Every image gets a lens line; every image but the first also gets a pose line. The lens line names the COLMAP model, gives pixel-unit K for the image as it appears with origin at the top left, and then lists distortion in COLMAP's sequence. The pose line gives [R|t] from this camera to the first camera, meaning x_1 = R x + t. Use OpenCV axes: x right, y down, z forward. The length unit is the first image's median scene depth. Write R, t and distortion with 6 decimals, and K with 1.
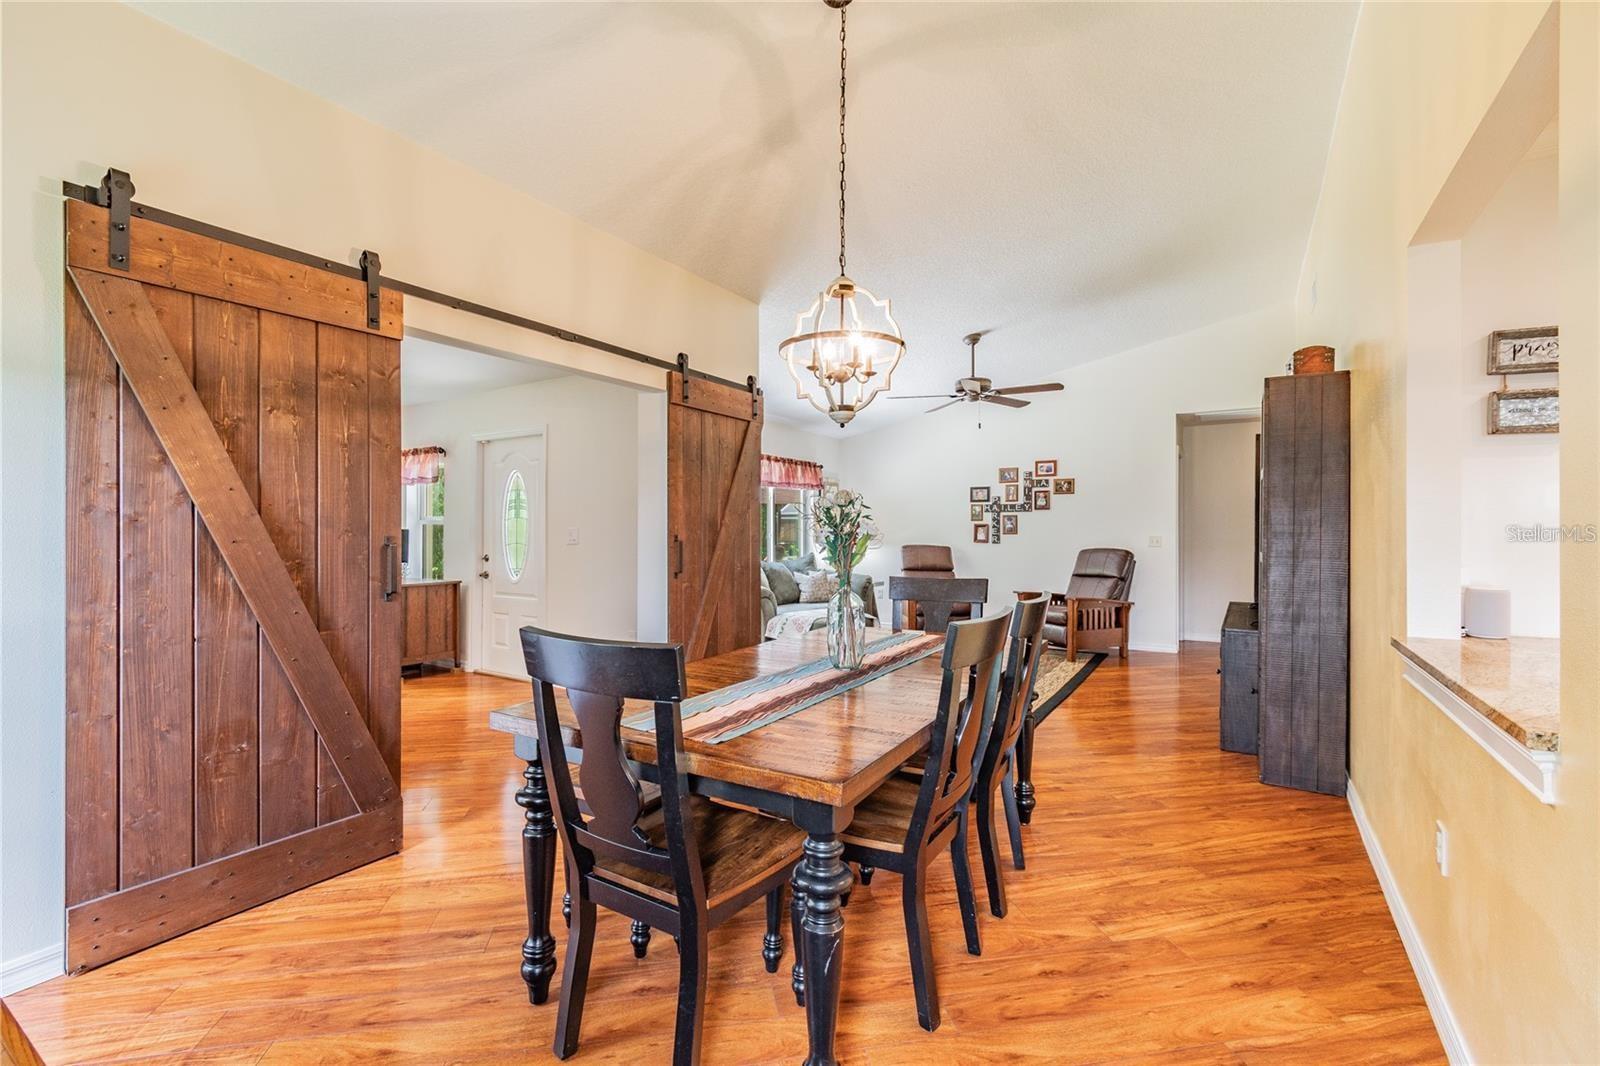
lens RADIAL K [[704.9, 0, 790.8], [0, 704.9, 530.5], [0, 0, 1]] dist [0.005972, -0.004669]
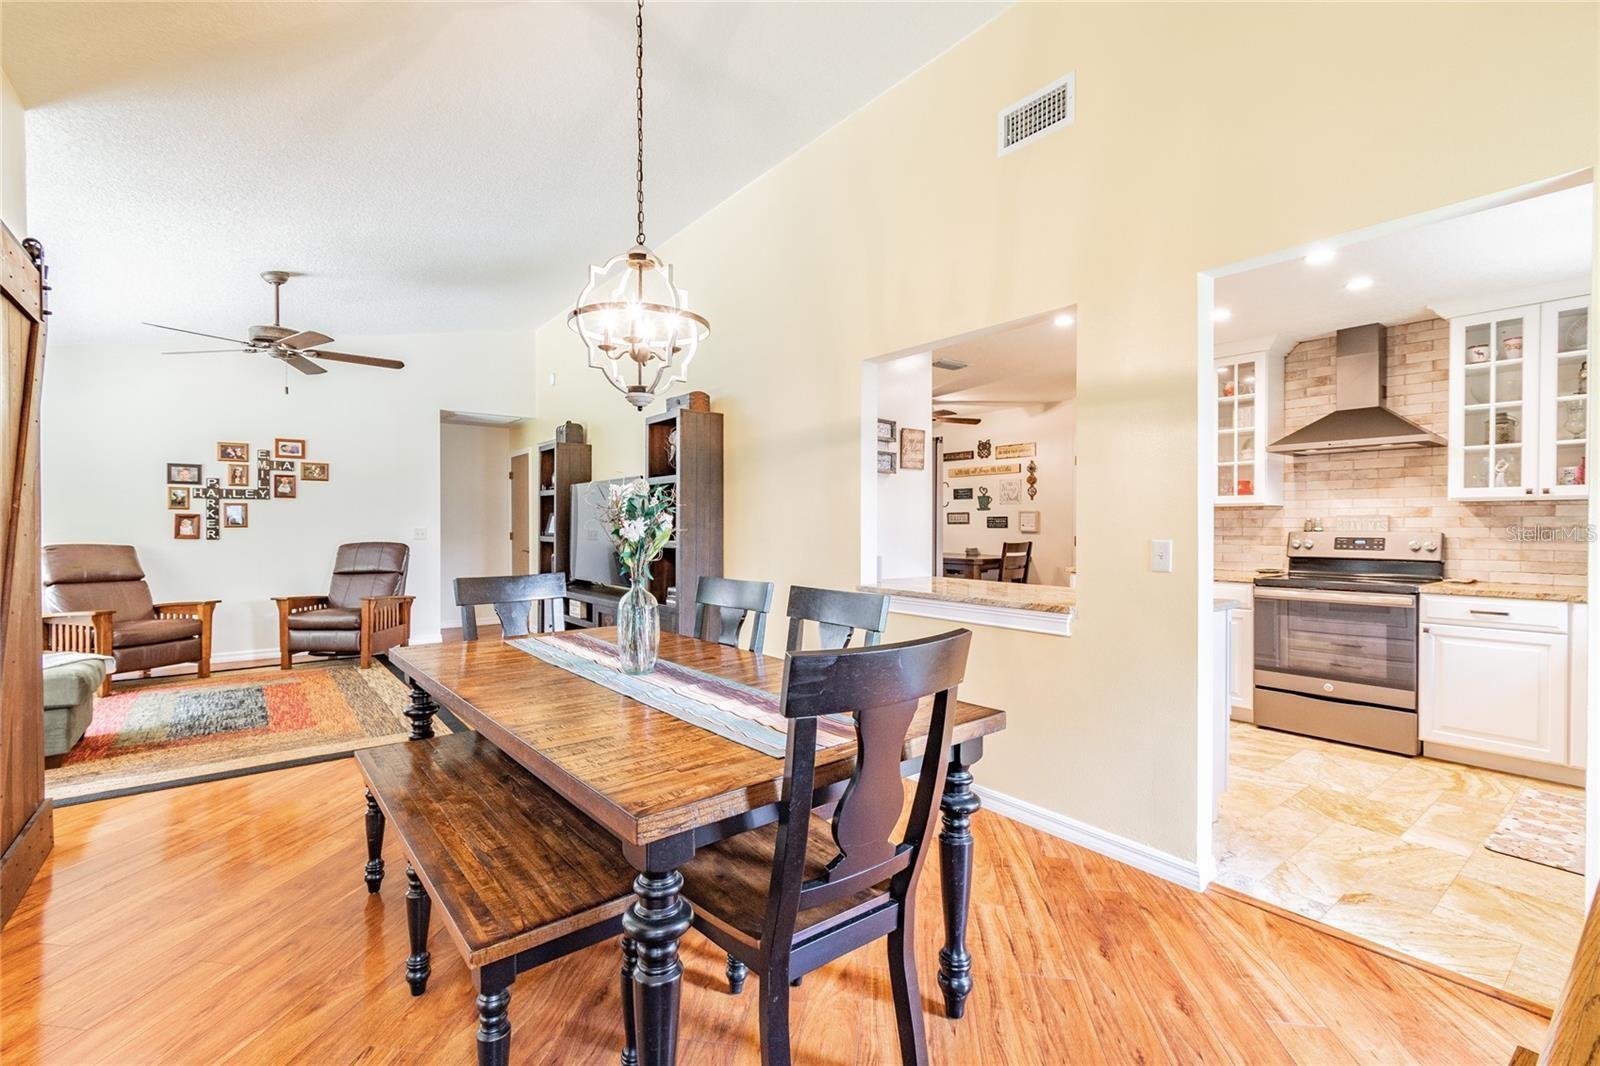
lens RADIAL K [[704.9, 0, 790.8], [0, 704.9, 530.5], [0, 0, 1]] dist [0.005972, -0.004669]
pose [[0.343795, -0.008653, 0.939005, -0.231730], [-0.001599, 0.999951, 0.009800, -0.000010], [-0.939043, -0.004871, 0.343764, 0.161119]]
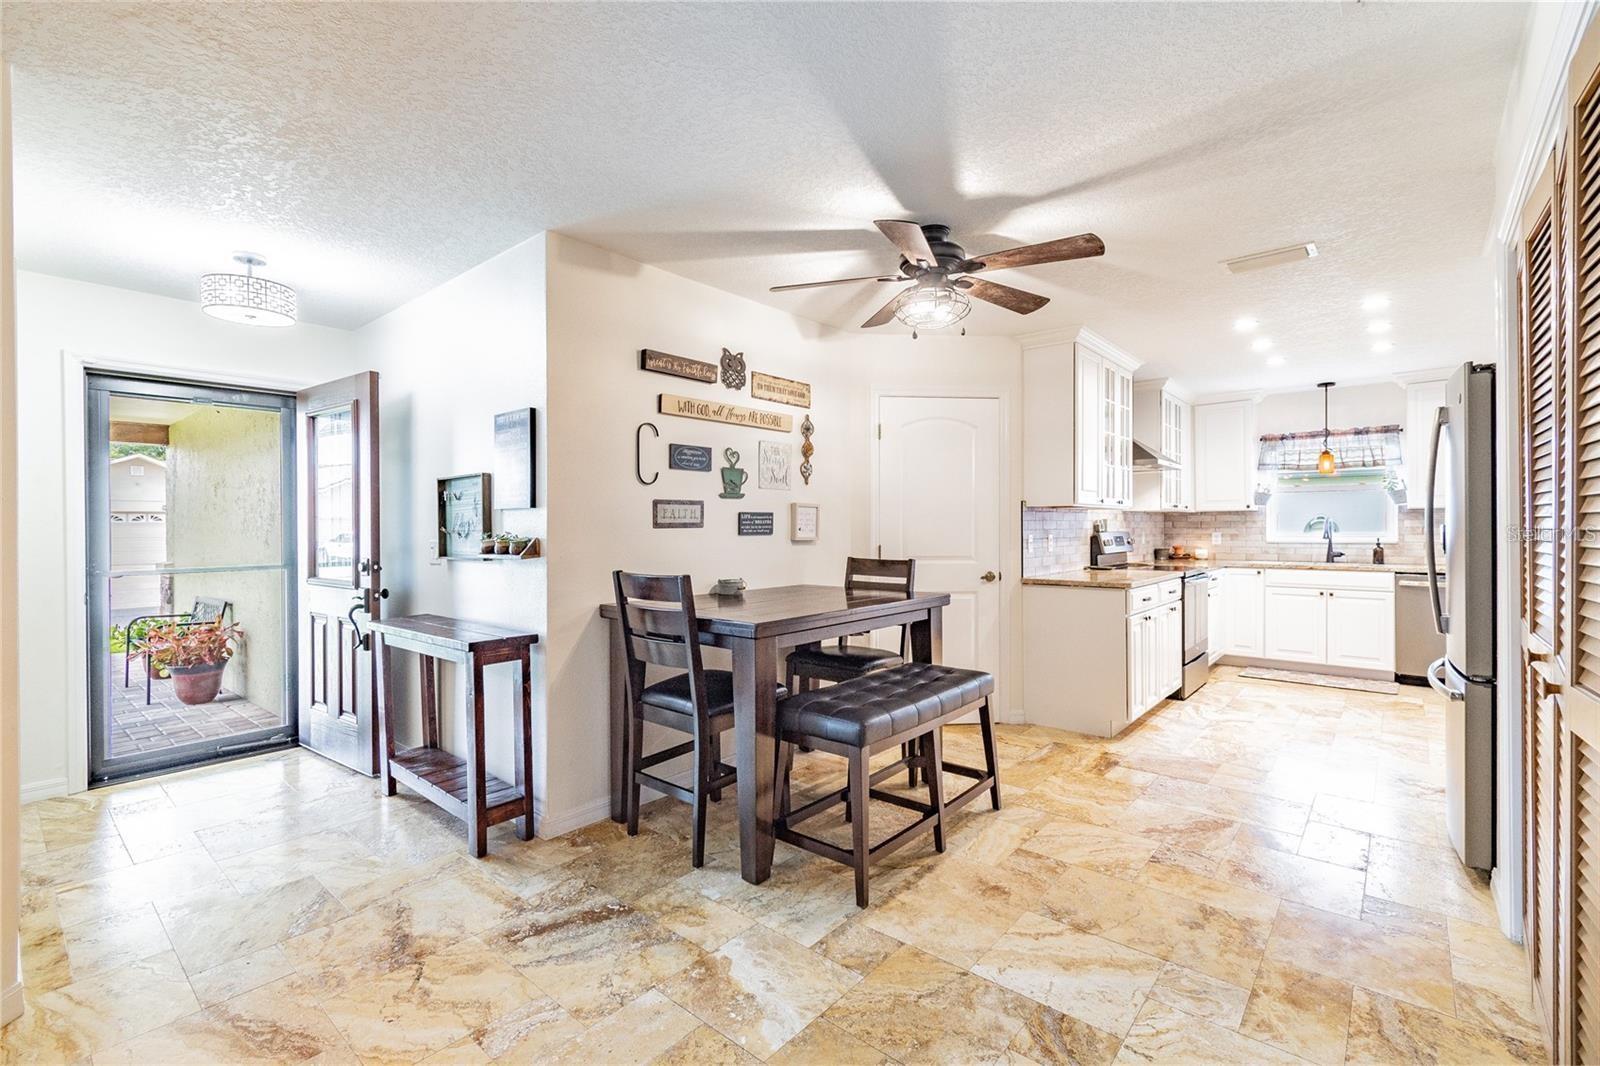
lens RADIAL K [[704.3, 0, 789.6], [0, 704.3, 529.3], [0, 0, 1]] dist [0.001115, -0.000267]
pose [[-0.988024, 0.003752, 0.154256, 0.700144], [0.003920, 0.999992, 0.000787, 0.001279], [-0.154252, 0.001382, -0.988031, 0.716747]]
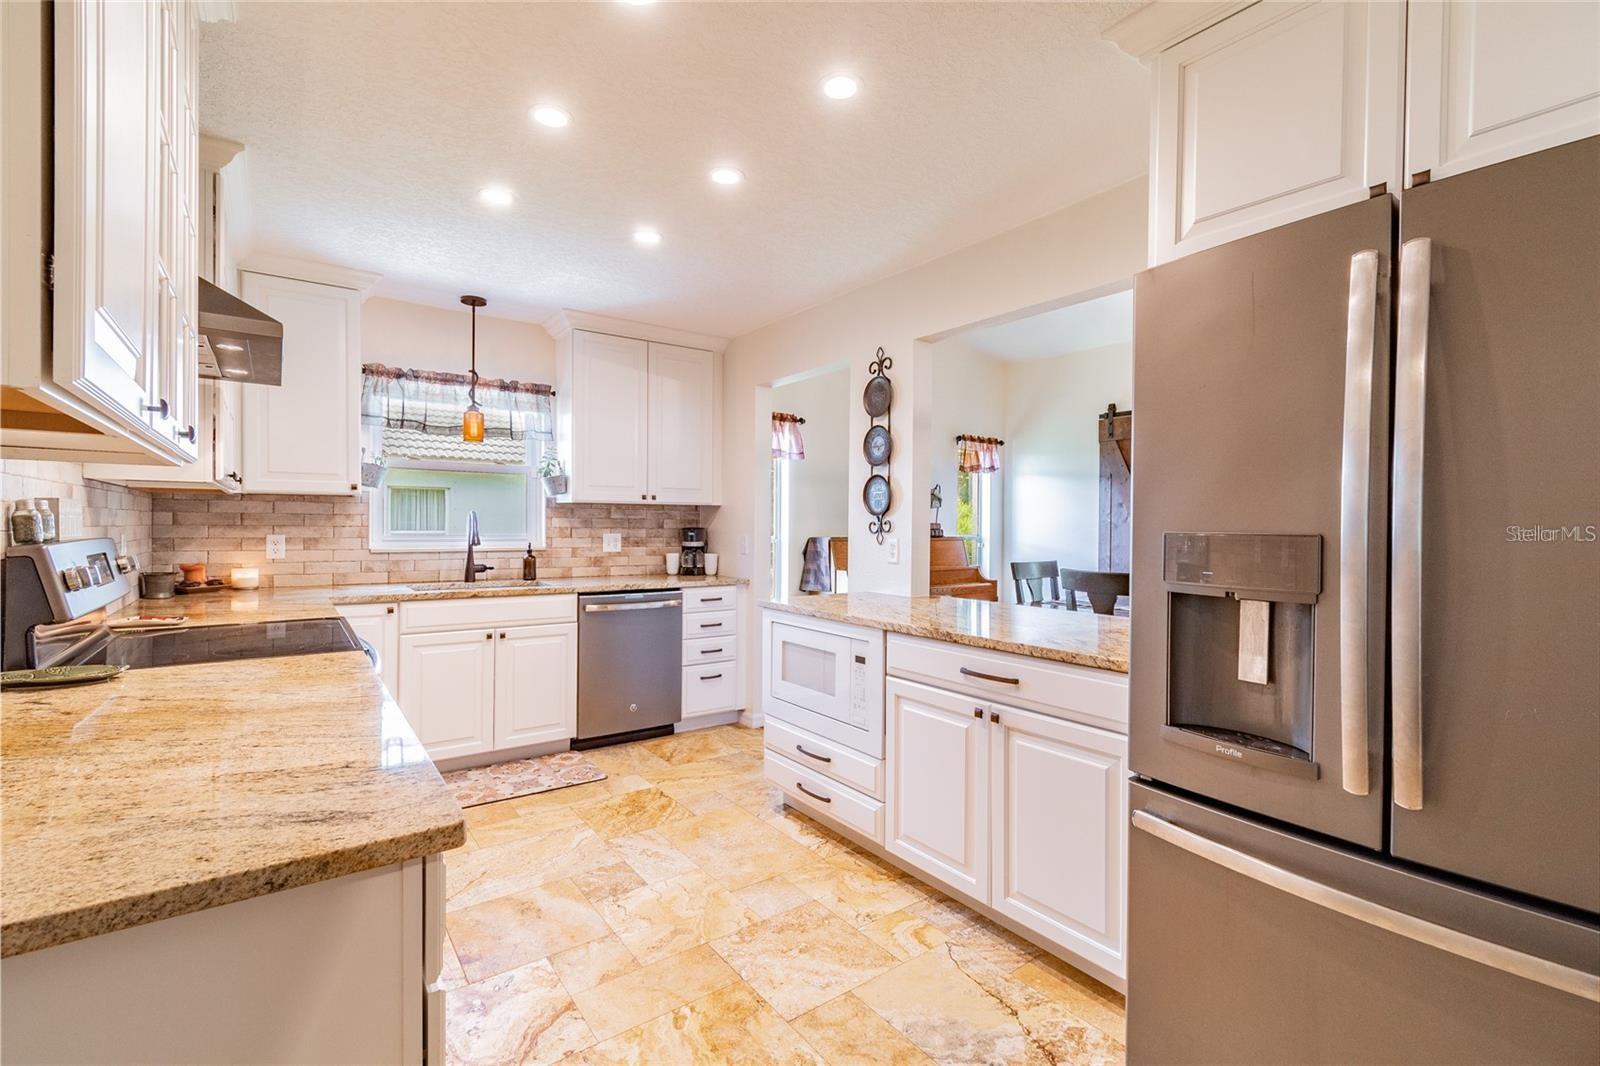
lens RADIAL K [[704.3, 0, 789.6], [0, 704.3, 529.3], [0, 0, 1]] dist [0.001115, -0.000267]
pose [[-0.371685, 0.001697, -0.928357, 0.605680], [-0.007664, 0.999959, 0.004896, -0.000487], [0.928327, 0.008935, -0.371657, 0.230236]]
